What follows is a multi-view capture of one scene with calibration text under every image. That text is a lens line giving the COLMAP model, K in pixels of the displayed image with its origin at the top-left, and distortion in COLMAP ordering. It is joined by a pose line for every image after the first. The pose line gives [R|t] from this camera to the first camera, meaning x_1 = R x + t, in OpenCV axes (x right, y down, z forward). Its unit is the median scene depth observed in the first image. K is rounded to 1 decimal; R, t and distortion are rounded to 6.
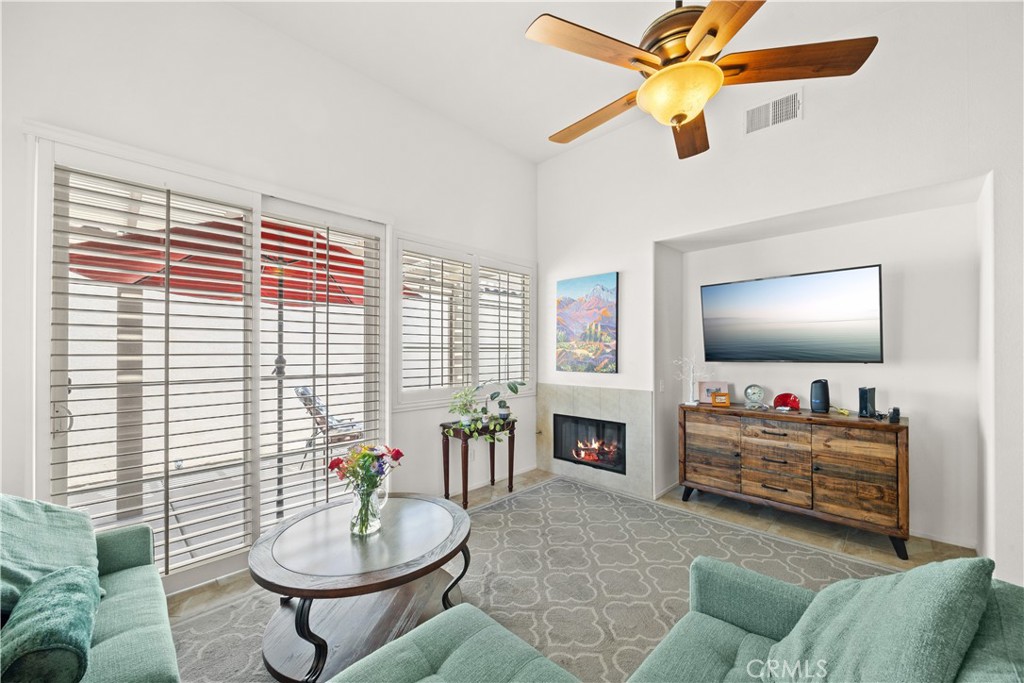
lens RADIAL K [[395.2, 0, 515.5], [0, 395.2, 350.1], [0, 0, 1]] dist [-0.001309, -0.000349]
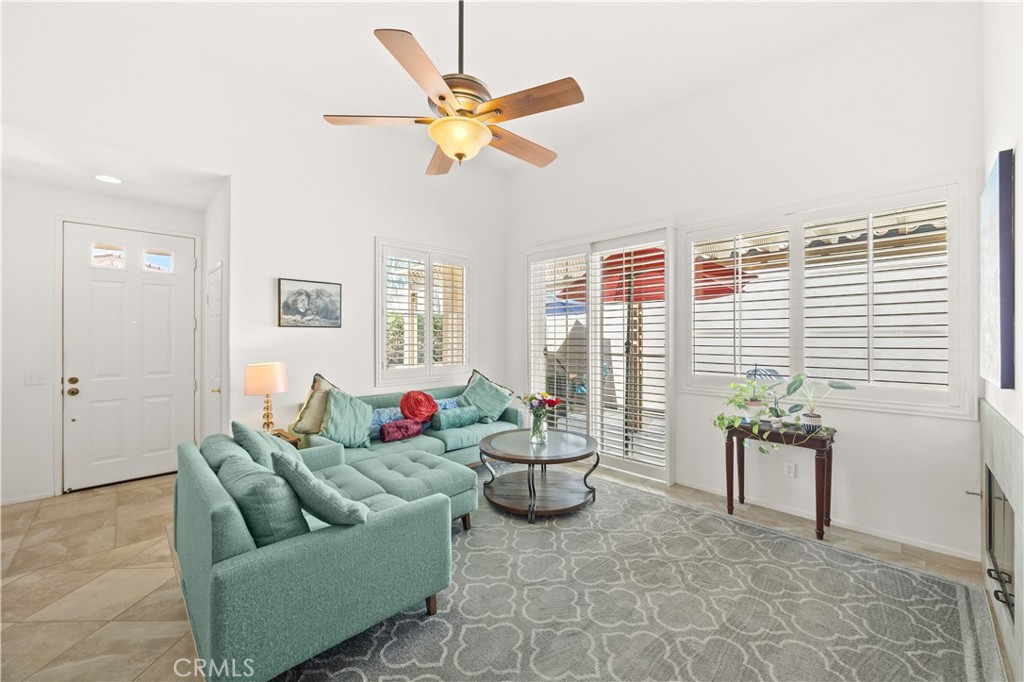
lens RADIAL K [[395.2, 0, 512.8], [0, 395.2, 336.7], [0, 0, 1]] dist [-0.001309, -0.000349]
pose [[-0.039031, -0.008505, -0.999202, 0.755075], [-0.003936, 0.999957, -0.008358, 0.011824], [0.999230, 0.003607, -0.039063, 0.535076]]
